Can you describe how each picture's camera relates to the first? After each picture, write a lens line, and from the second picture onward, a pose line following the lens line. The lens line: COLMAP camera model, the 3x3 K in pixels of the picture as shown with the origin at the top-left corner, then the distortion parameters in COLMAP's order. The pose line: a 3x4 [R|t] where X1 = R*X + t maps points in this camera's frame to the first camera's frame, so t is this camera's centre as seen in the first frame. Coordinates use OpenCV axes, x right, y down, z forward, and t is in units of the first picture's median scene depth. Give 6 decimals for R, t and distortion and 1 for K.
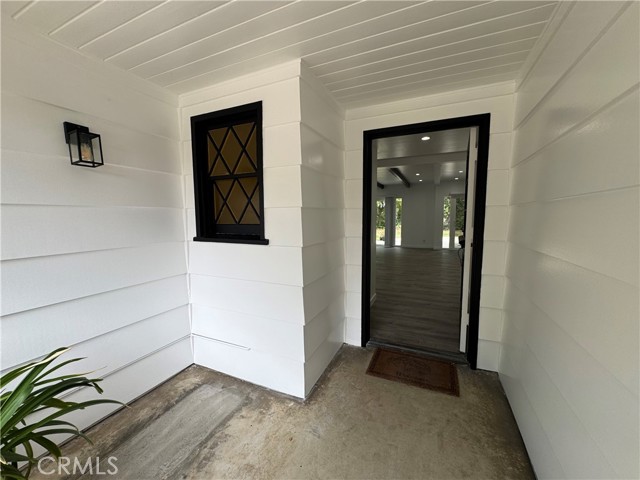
lens RADIAL K [[259.3, 0, 319.8], [0, 259.3, 240.2], [0, 0, 1]] dist [-0.002503, -0.000023]
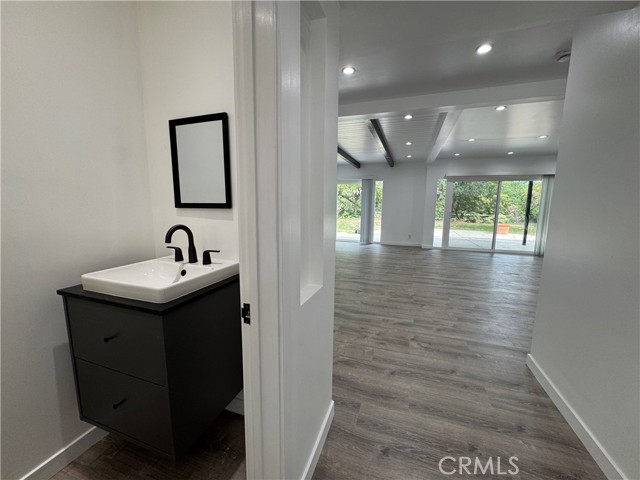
lens RADIAL K [[259.3, 0, 319.8], [0, 259.3, 240.2], [0, 0, 1]] dist [-0.002503, -0.000023]
pose [[0.996096, 0.004483, 0.088162, 0.065401], [-0.008782, 0.998788, 0.048435, -0.022588], [-0.087838, -0.049020, 0.994928, 0.253329]]
